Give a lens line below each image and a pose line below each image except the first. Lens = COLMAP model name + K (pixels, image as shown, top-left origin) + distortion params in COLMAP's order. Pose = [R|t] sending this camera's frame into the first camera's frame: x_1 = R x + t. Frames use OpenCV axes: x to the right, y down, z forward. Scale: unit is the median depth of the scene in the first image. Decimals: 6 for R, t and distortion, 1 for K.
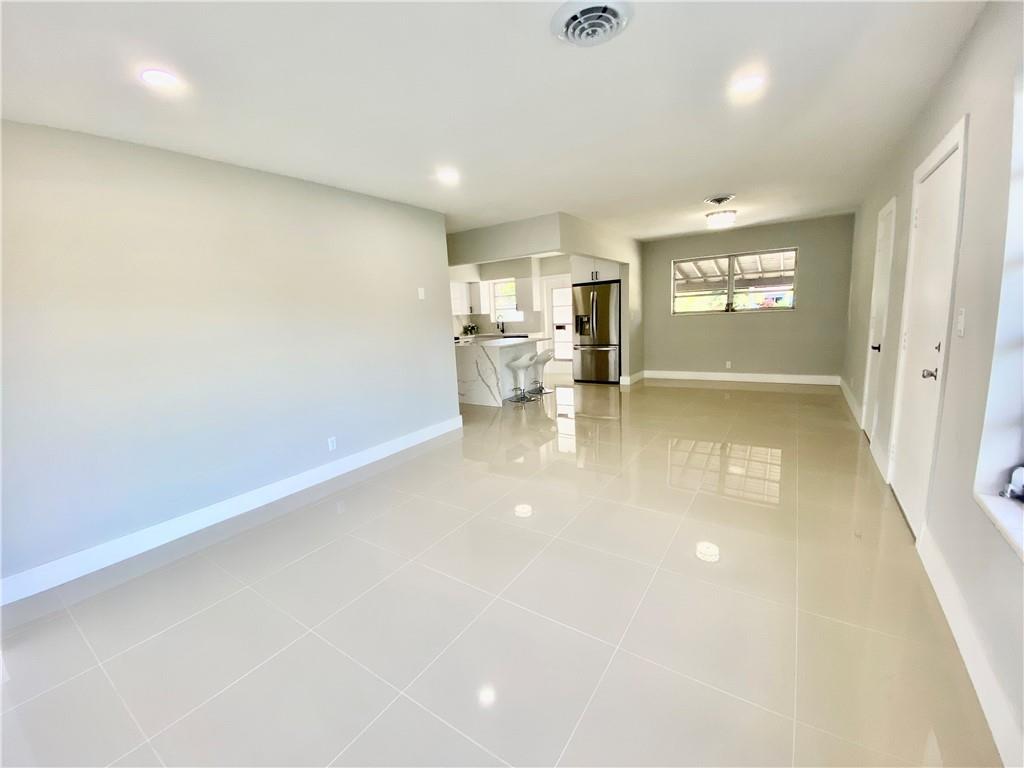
lens RADIAL K [[416.0, 0, 517.9], [0, 416.0, 392.6], [0, 0, 1]] dist [0.001194, -0.000163]
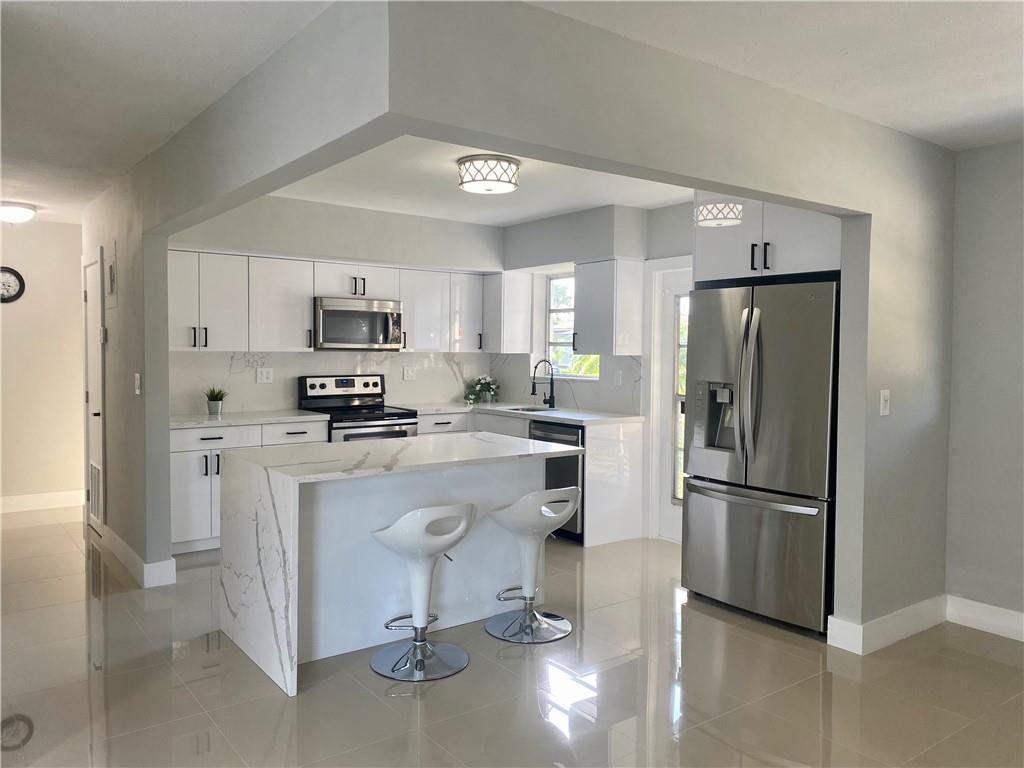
lens RADIAL K [[779.1, 0, 509.8], [0, 779.1, 375.0], [0, 0, 1]] dist [0.003392, -0.003248]
pose [[0.939421, 0.063167, -0.336896, 0.176157], [-0.107924, 0.987391, -0.115811, -0.093554], [0.325332, 0.145155, 0.934392, 0.358455]]
